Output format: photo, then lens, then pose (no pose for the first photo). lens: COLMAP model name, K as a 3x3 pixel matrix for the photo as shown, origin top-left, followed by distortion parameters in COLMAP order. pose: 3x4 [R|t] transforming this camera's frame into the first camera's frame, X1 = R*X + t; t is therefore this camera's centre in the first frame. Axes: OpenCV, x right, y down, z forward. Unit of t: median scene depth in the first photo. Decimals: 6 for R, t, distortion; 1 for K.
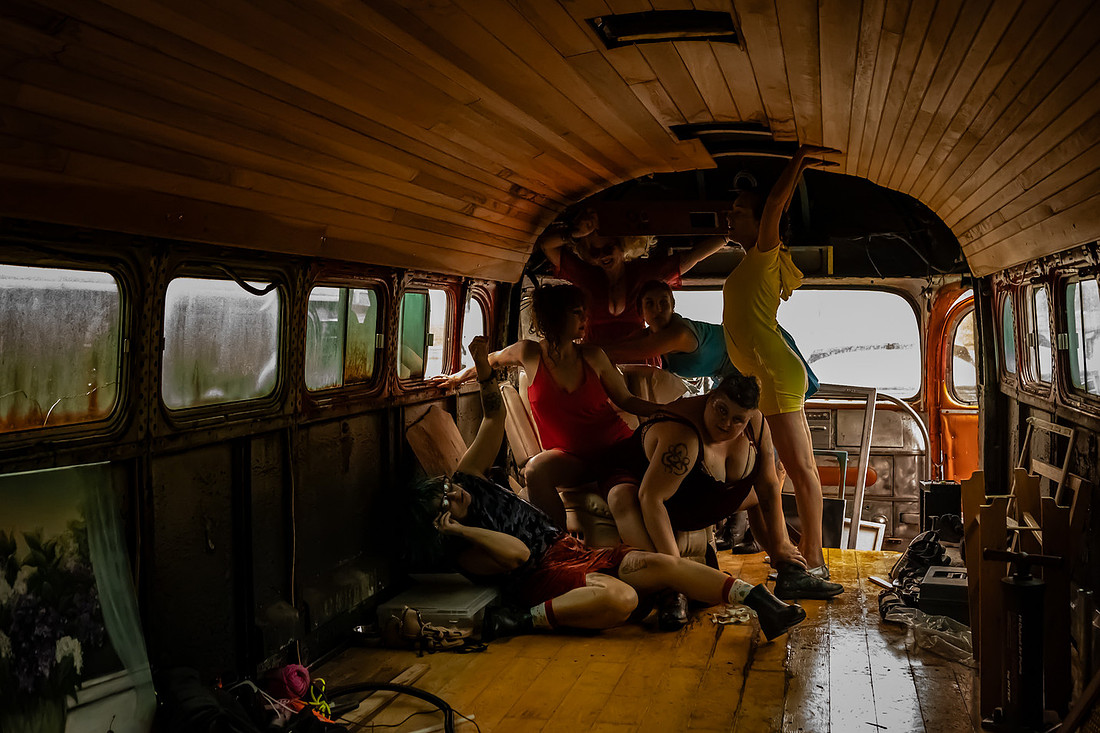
lens RADIAL K [[1331.0, 0, 550.0], [0, 1331.0, 366.5], [0, 0, 1]] dist [0.006433, -0.003192]
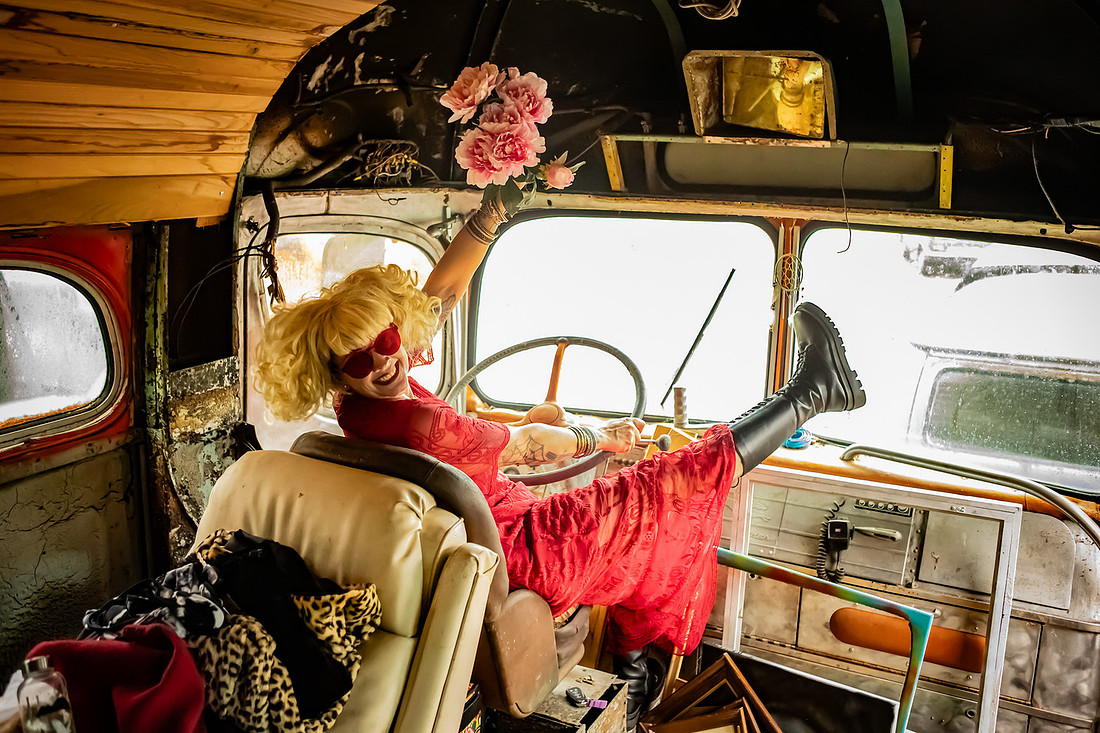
lens RADIAL K [[1032.4, 0, 551.2], [0, 1032.4, 381.4], [0, 0, 1]] dist [0.003056, 0.009318]
pose [[0.966824, 0.080463, -0.242438, 0.185448], [-0.031430, 0.979353, 0.199698, -0.083883], [0.253501, -0.185453, 0.949392, 0.677774]]
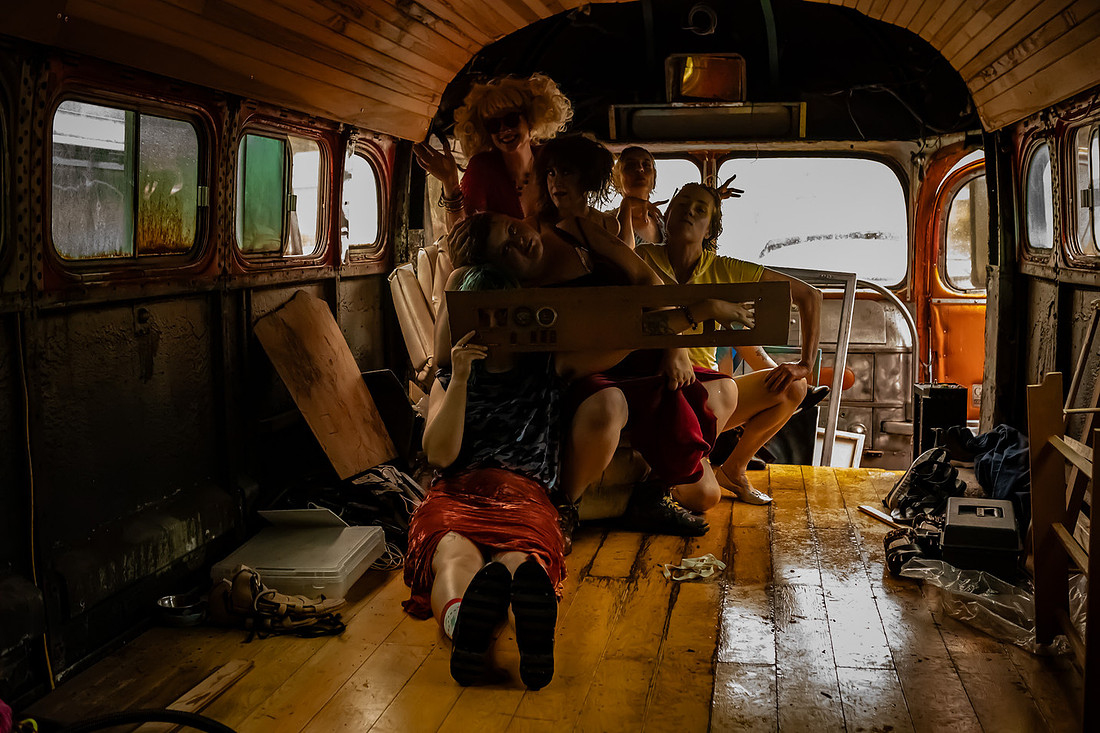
lens RADIAL K [[1262.9, 0, 550.0], [0, 1262.9, 366.5], [0, 0, 1]] dist [-0.000472, -0.001429]
pose [[0.999276, -0.005284, 0.037666, 0.023232], [0.002463, 0.997215, 0.074543, 0.015724], [-0.037955, -0.074396, 0.996506, 0.221177]]
